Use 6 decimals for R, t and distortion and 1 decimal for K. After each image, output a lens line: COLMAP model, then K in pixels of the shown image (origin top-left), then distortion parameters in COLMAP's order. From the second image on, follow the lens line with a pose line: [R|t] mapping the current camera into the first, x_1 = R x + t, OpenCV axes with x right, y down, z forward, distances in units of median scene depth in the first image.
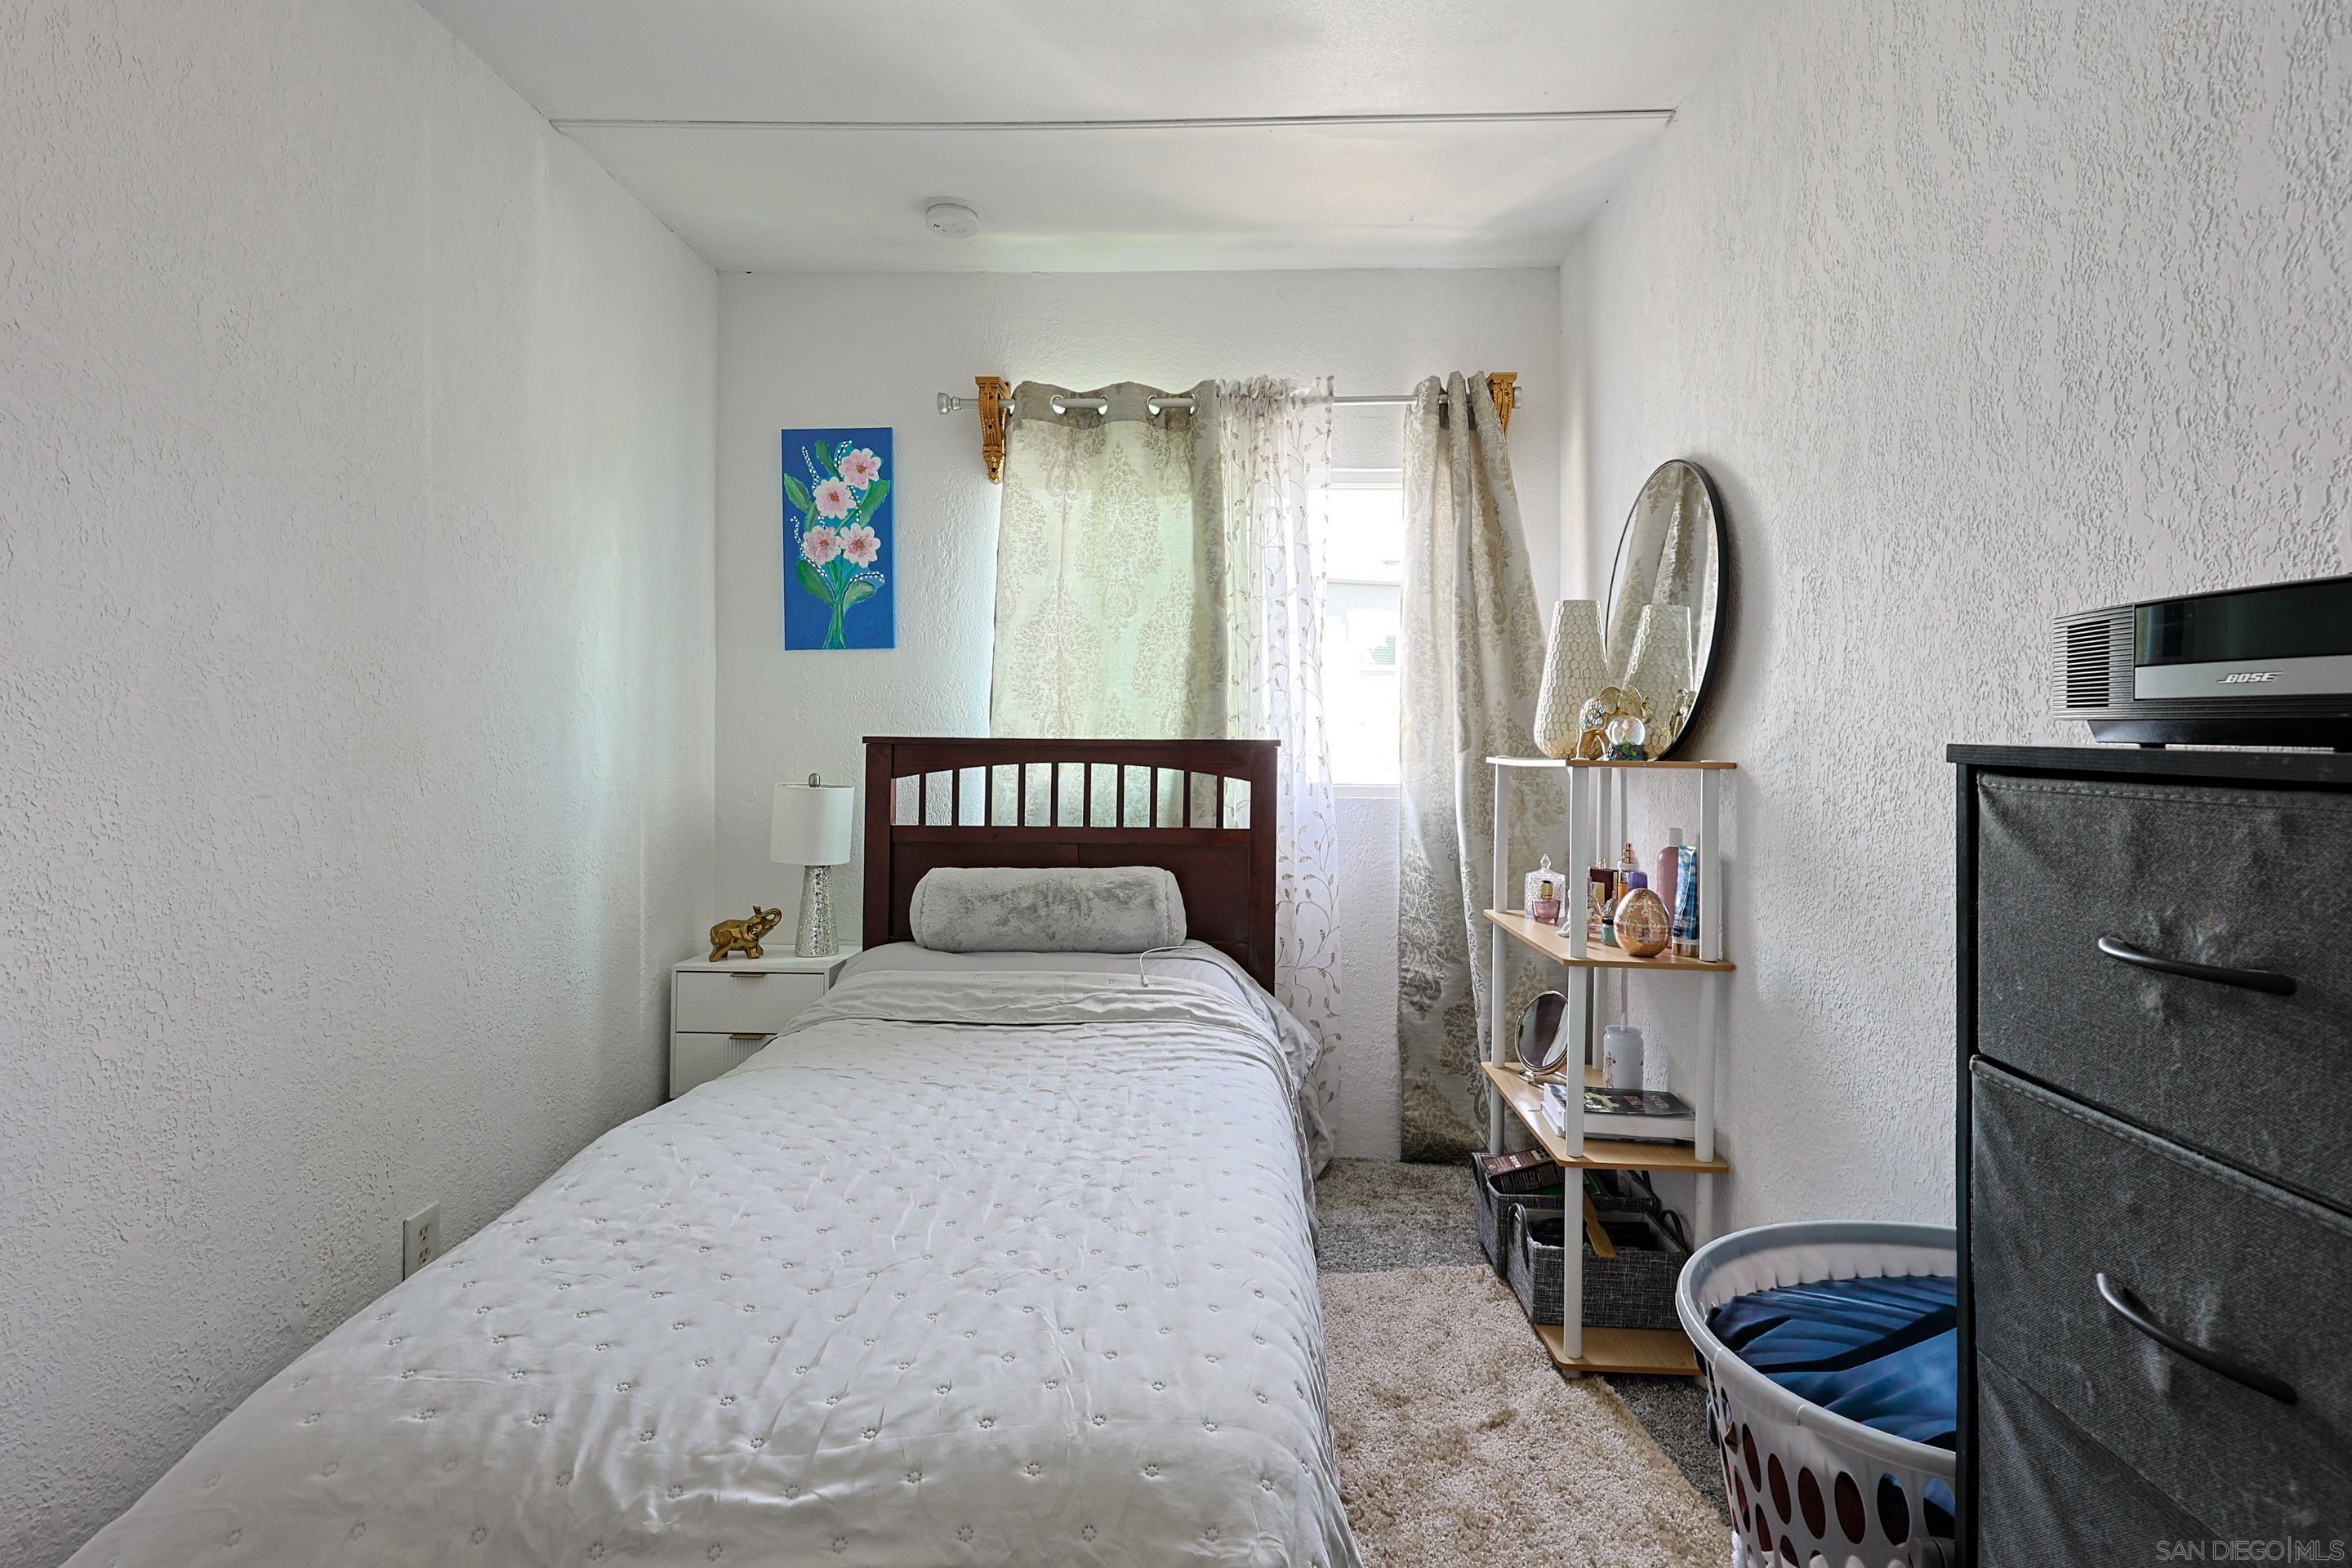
lens RADIAL K [[1108.9, 0, 1174.6], [0, 1108.9, 730.0], [0, 0, 1]] dist [0.000394, 0.000751]
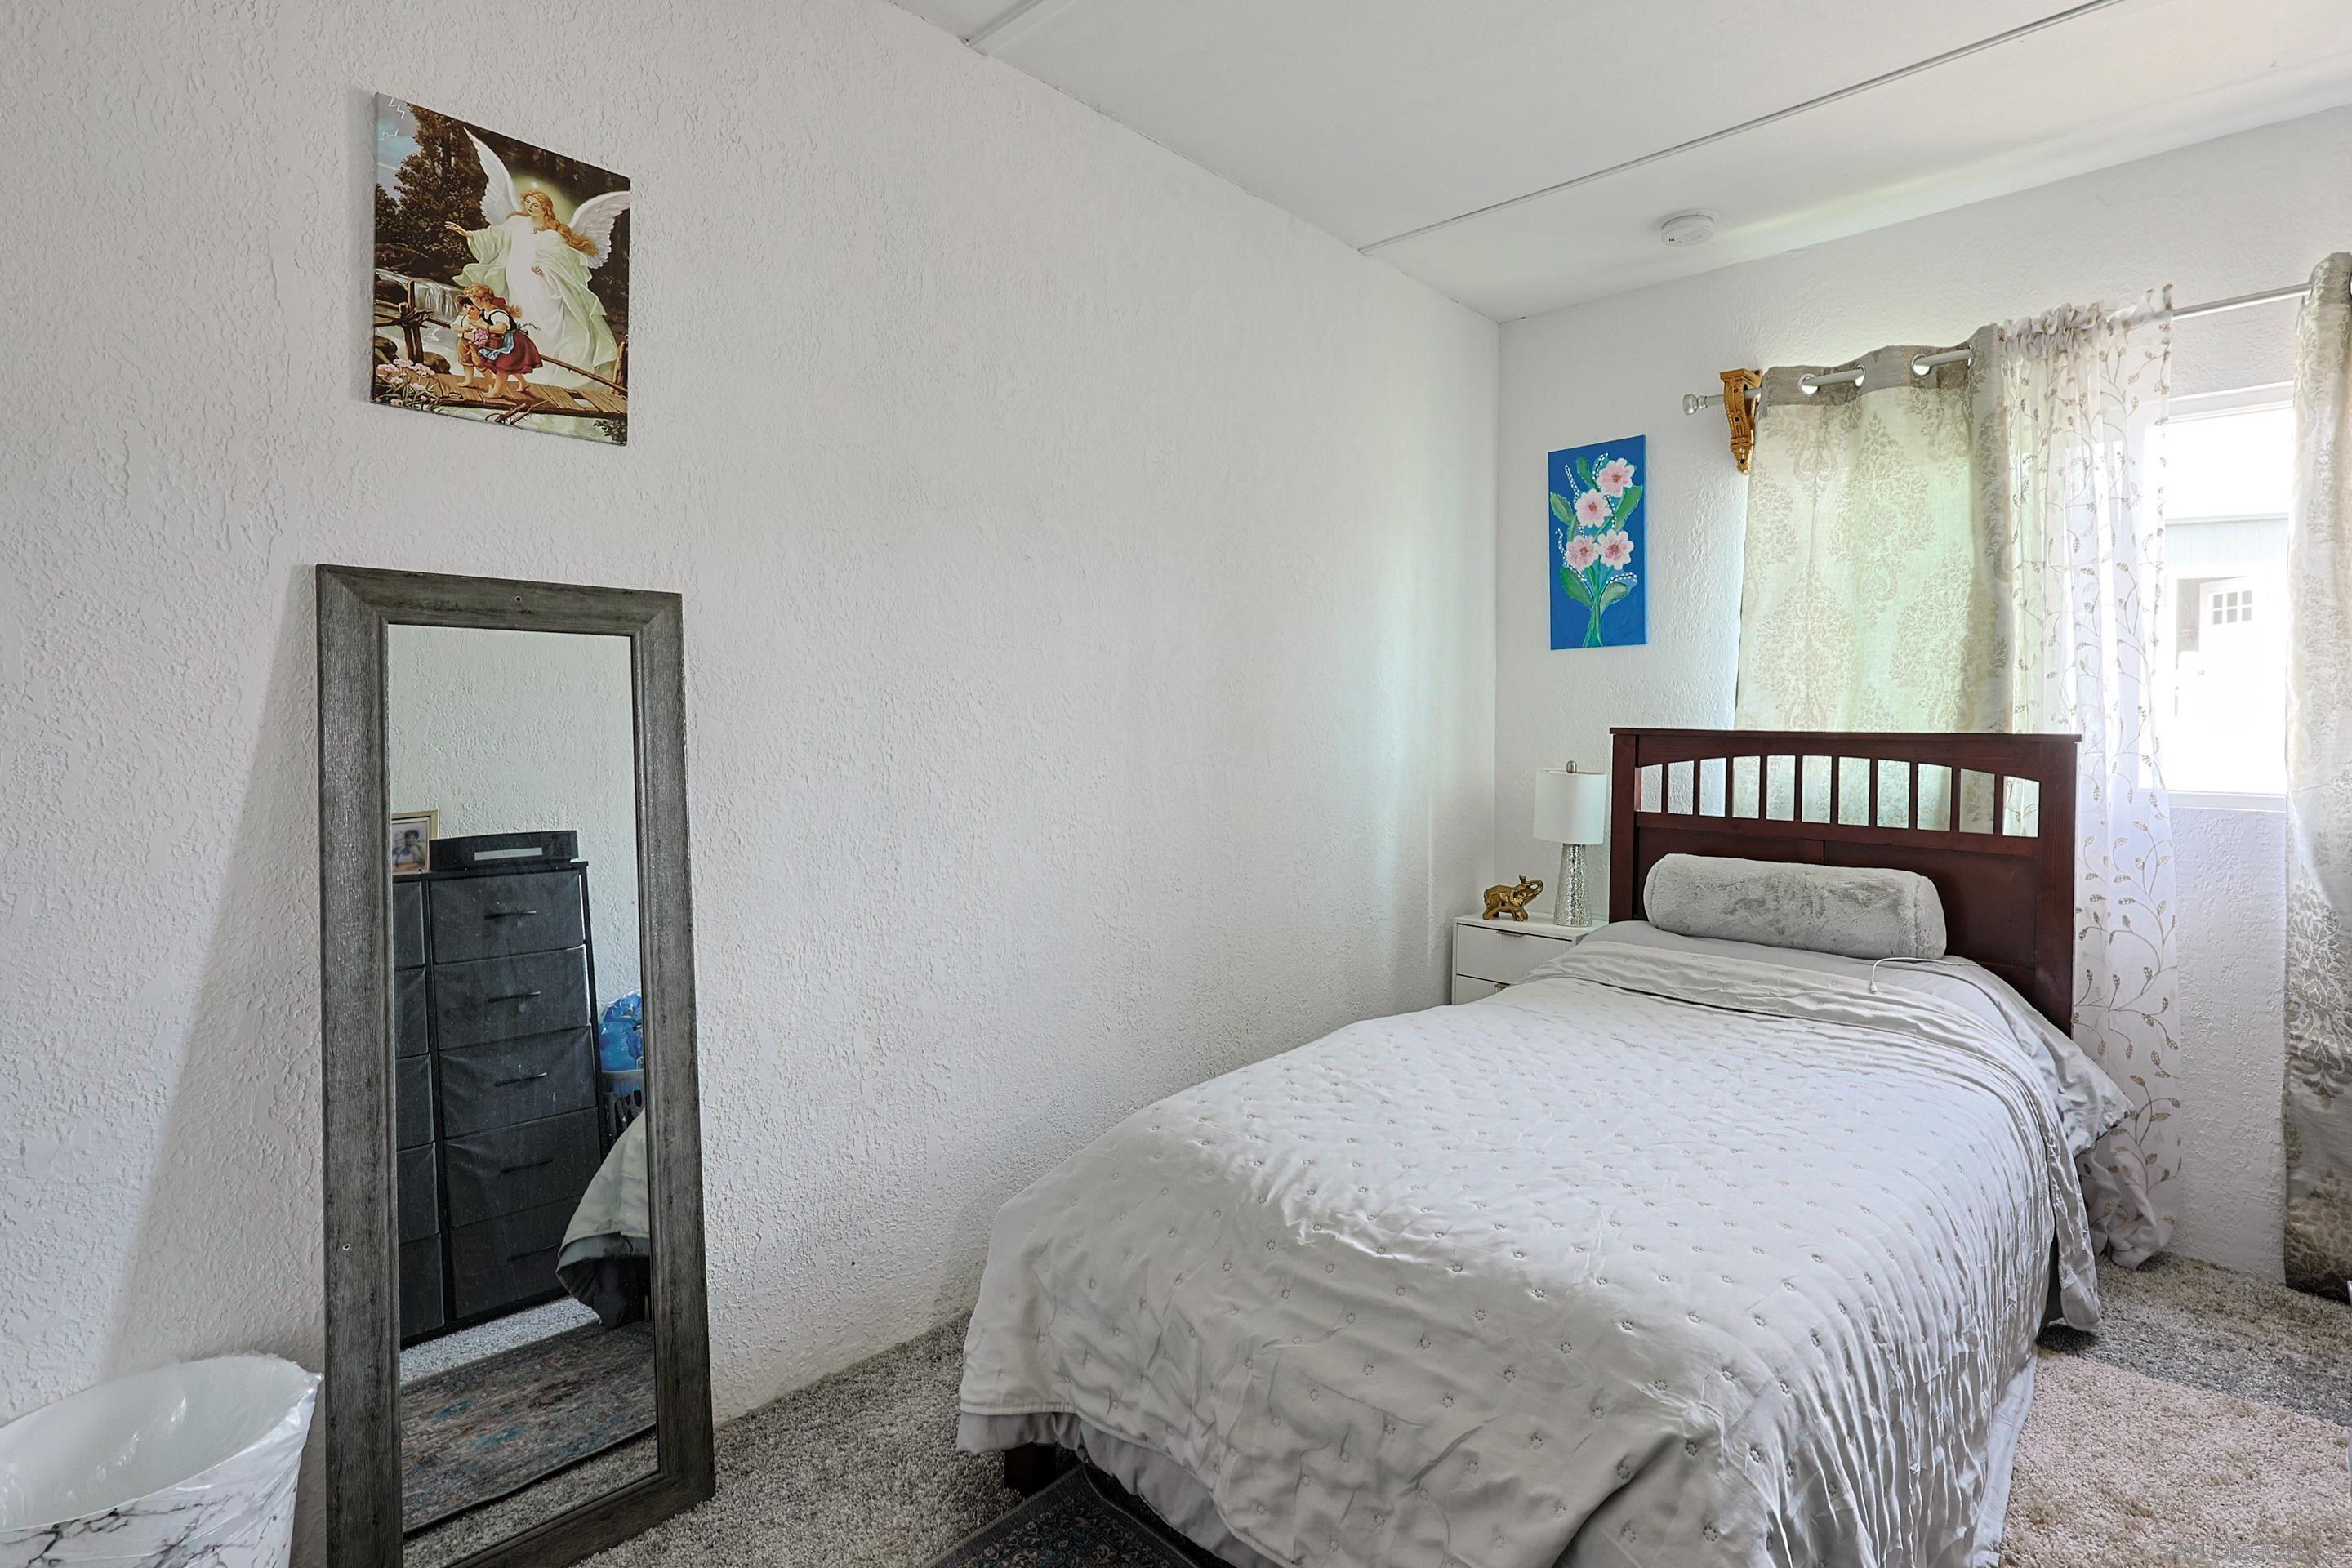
lens RADIAL K [[1108.9, 0, 1174.6], [0, 1108.9, 730.0], [0, 0, 1]] dist [0.000394, 0.000751]
pose [[0.726320, 0.008173, -0.687308, 0.169320], [-0.004381, 0.999964, 0.007262, 0.002487], [0.687343, -0.002263, 0.726330, -0.084557]]
